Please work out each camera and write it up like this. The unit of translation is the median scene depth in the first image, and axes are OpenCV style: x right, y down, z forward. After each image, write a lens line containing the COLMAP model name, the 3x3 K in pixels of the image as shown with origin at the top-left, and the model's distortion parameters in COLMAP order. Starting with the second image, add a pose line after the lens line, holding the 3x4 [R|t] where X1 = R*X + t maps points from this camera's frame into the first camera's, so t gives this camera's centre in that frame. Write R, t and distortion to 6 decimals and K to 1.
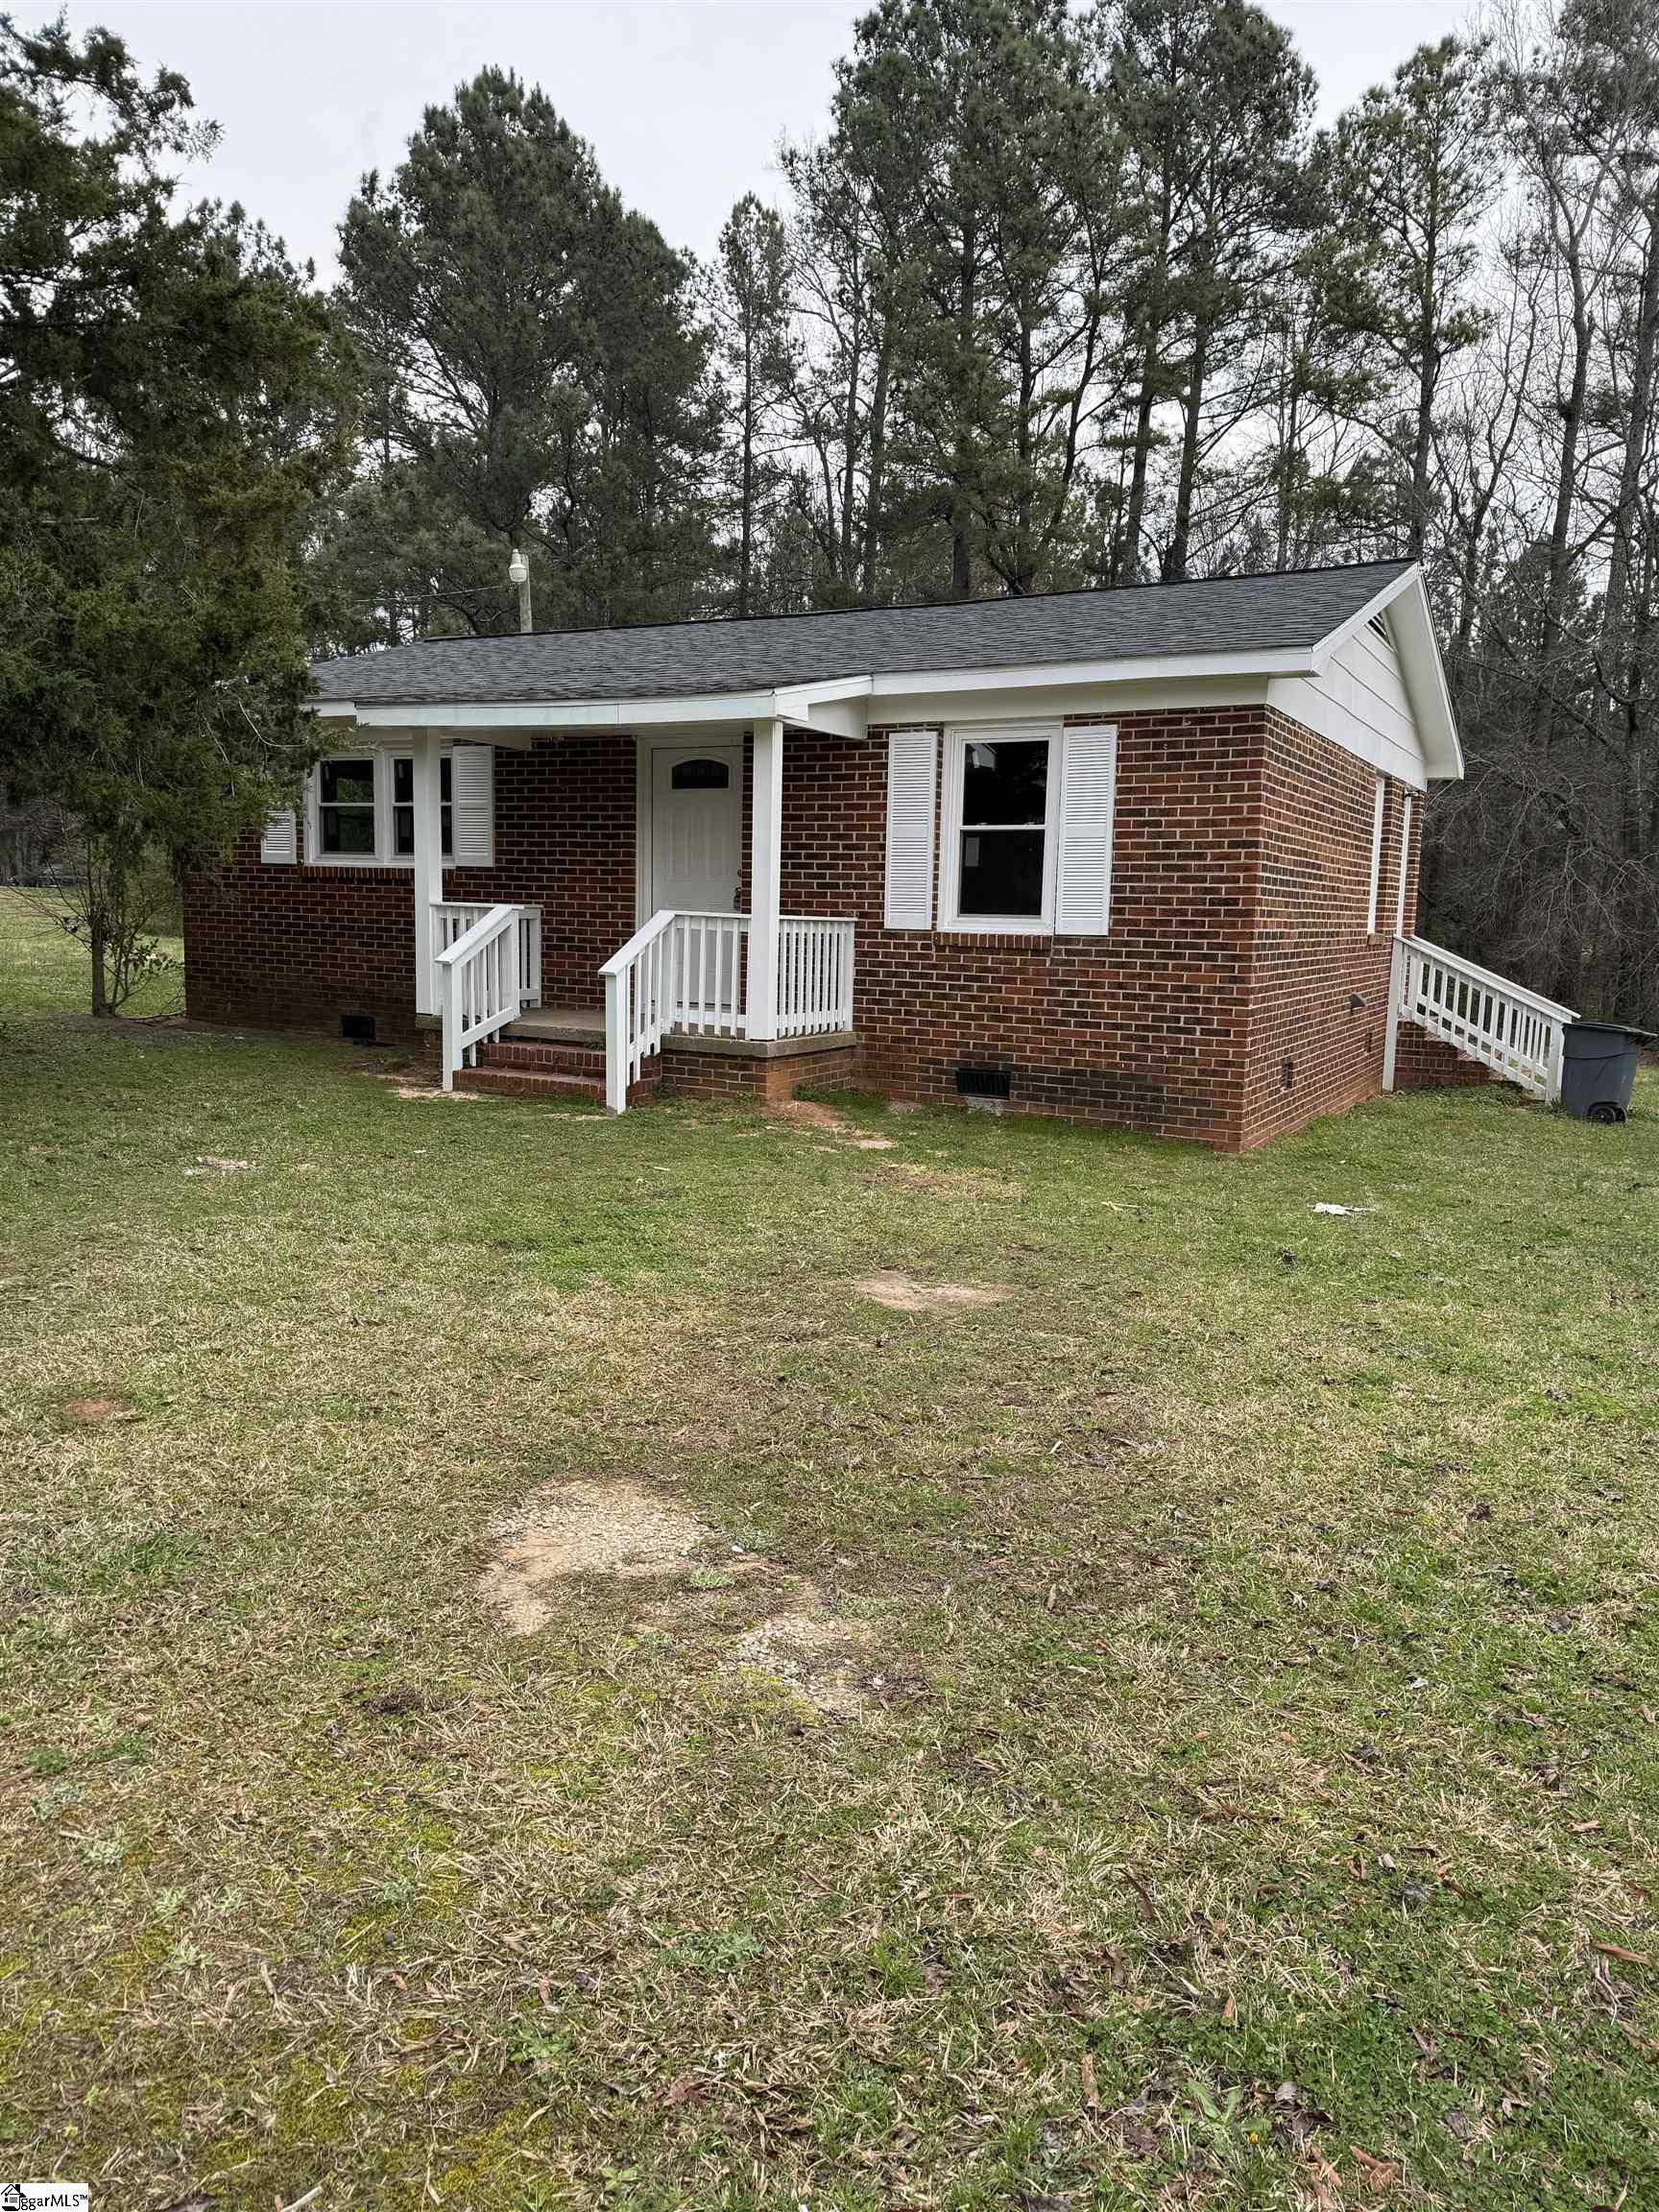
lens RADIAL K [[1586.7, 0, 860.4], [0, 1586.7, 1104.9], [0, 0, 1]] dist [0.055296, -0.063455]
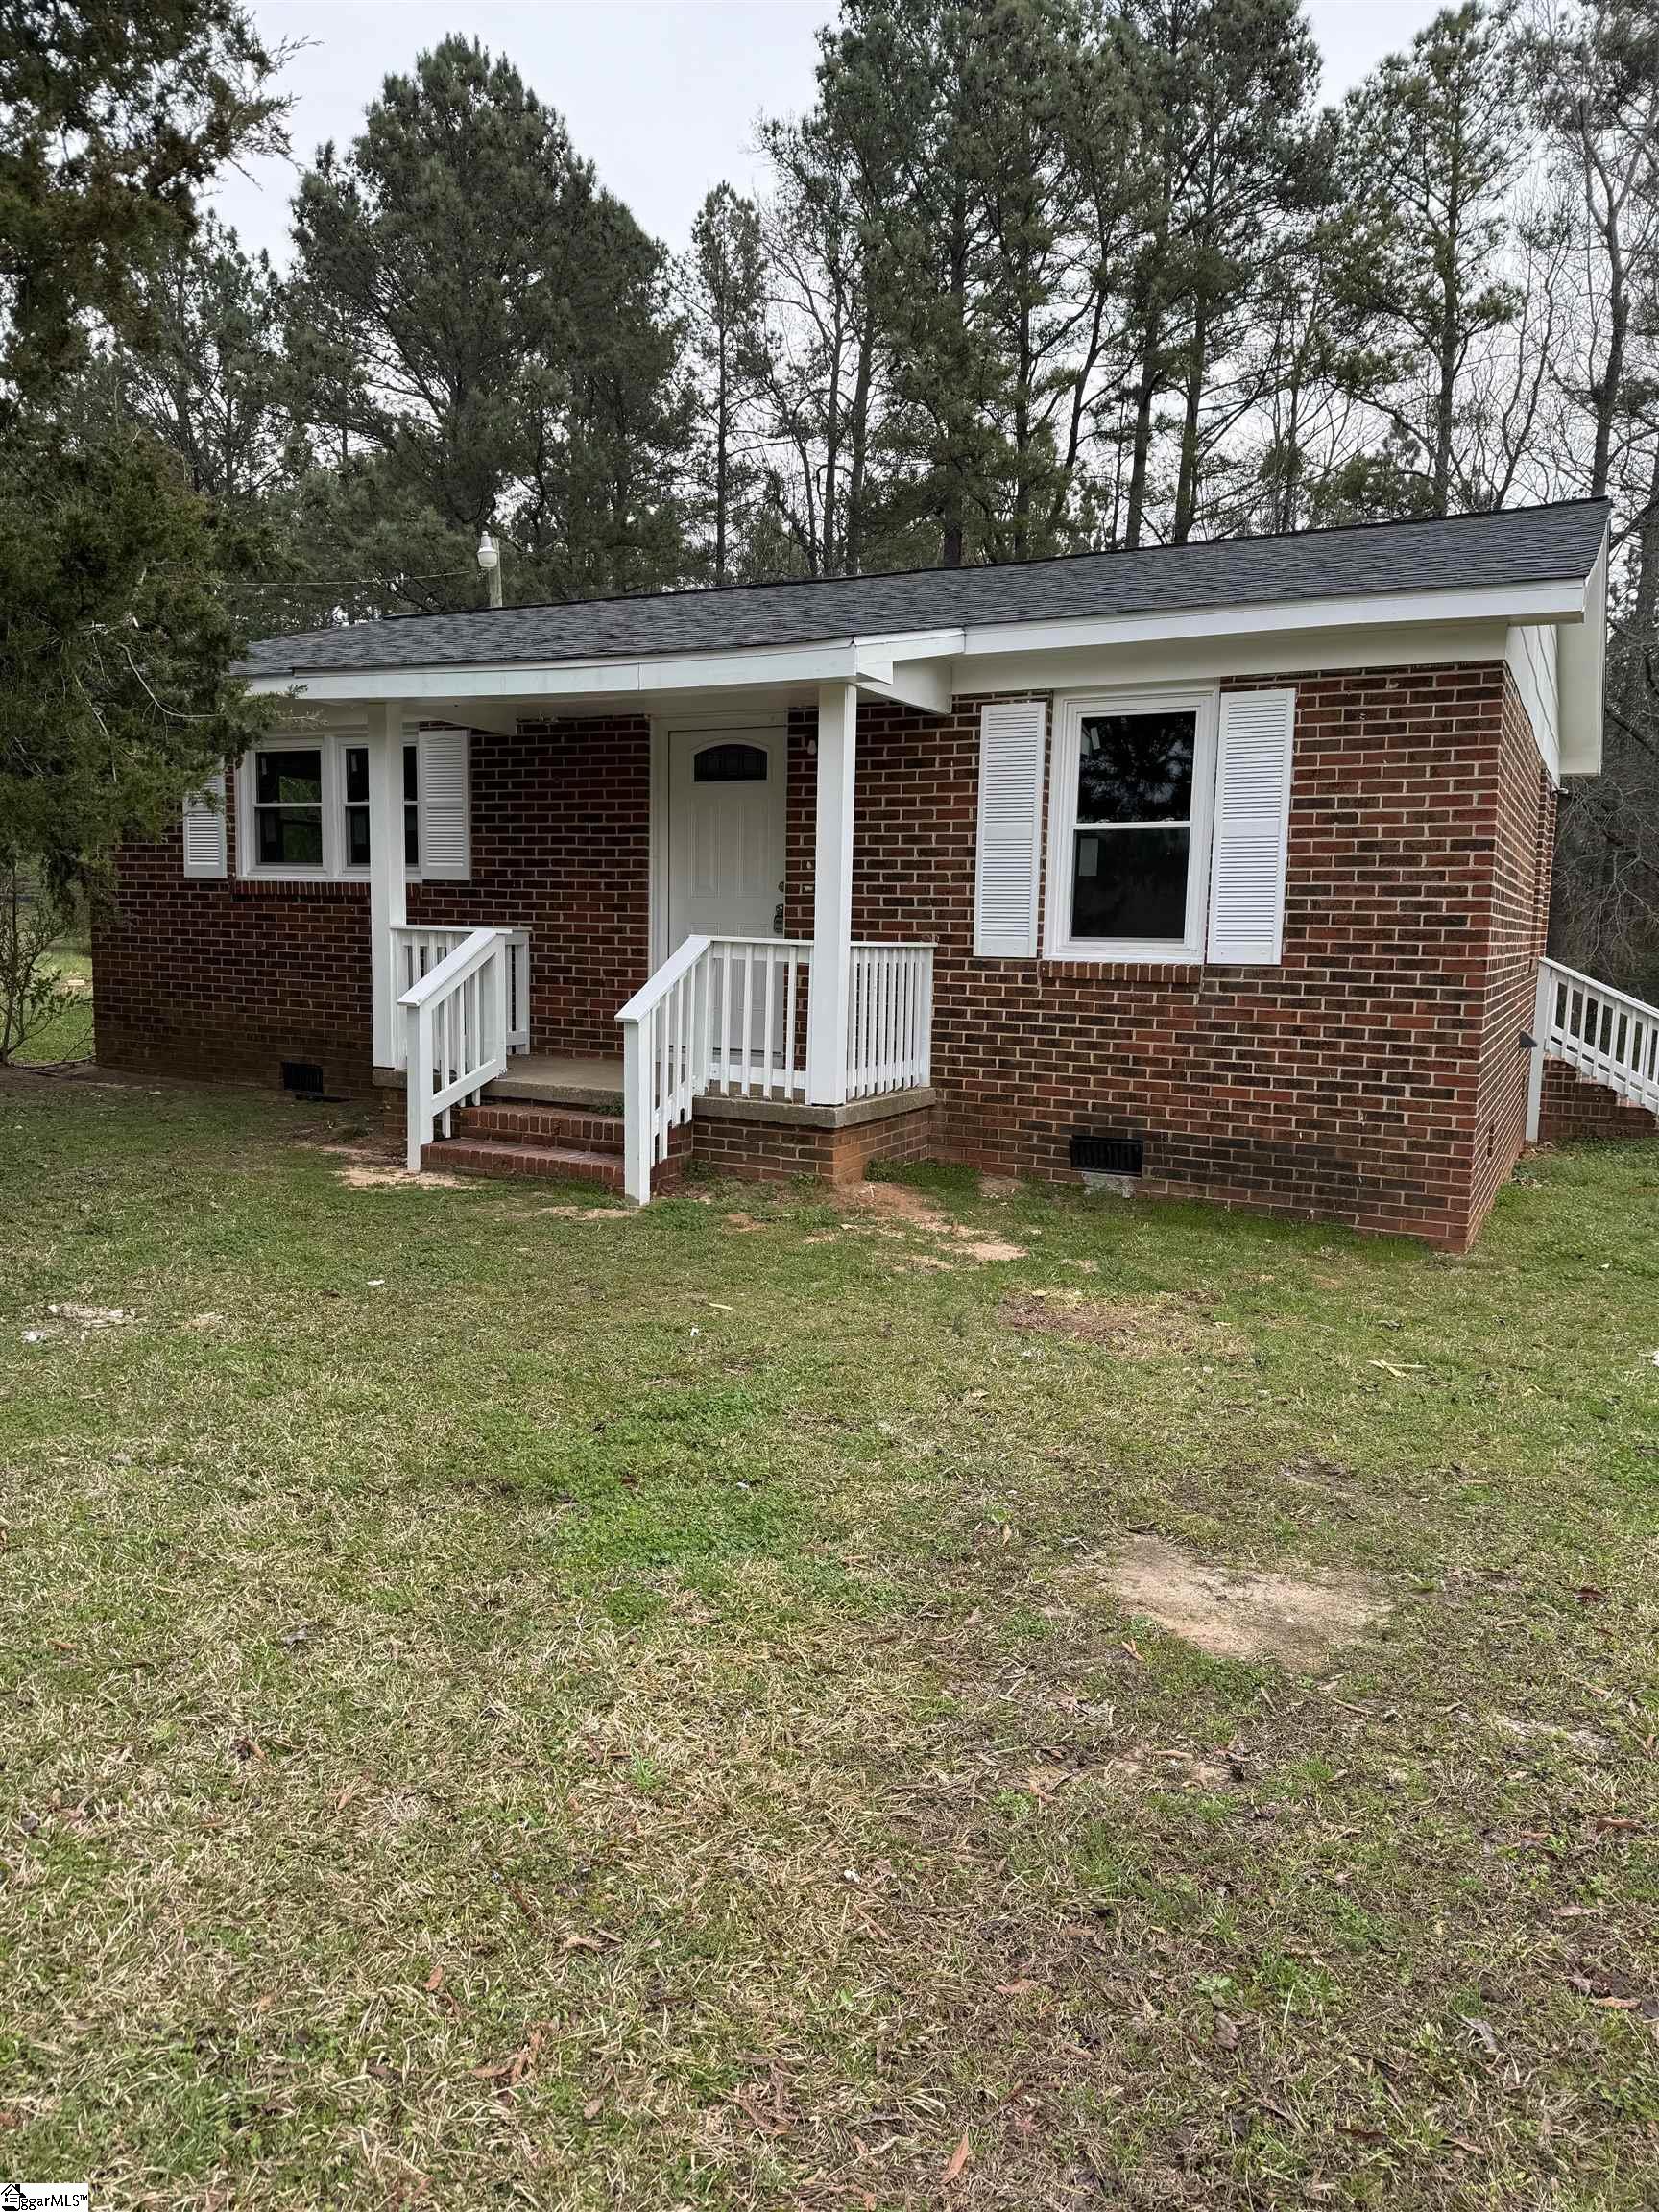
lens RADIAL K [[1558.9, 0, 830.3], [0, 1558.9, 1097.5], [0, 0, 1]] dist [0.043760, -0.047024]
pose [[0.999939, -0.005646, 0.009523, -0.052340], [0.005755, 0.999917, -0.011485, -0.027533], [-0.009457, 0.011539, 0.999889, 0.194969]]
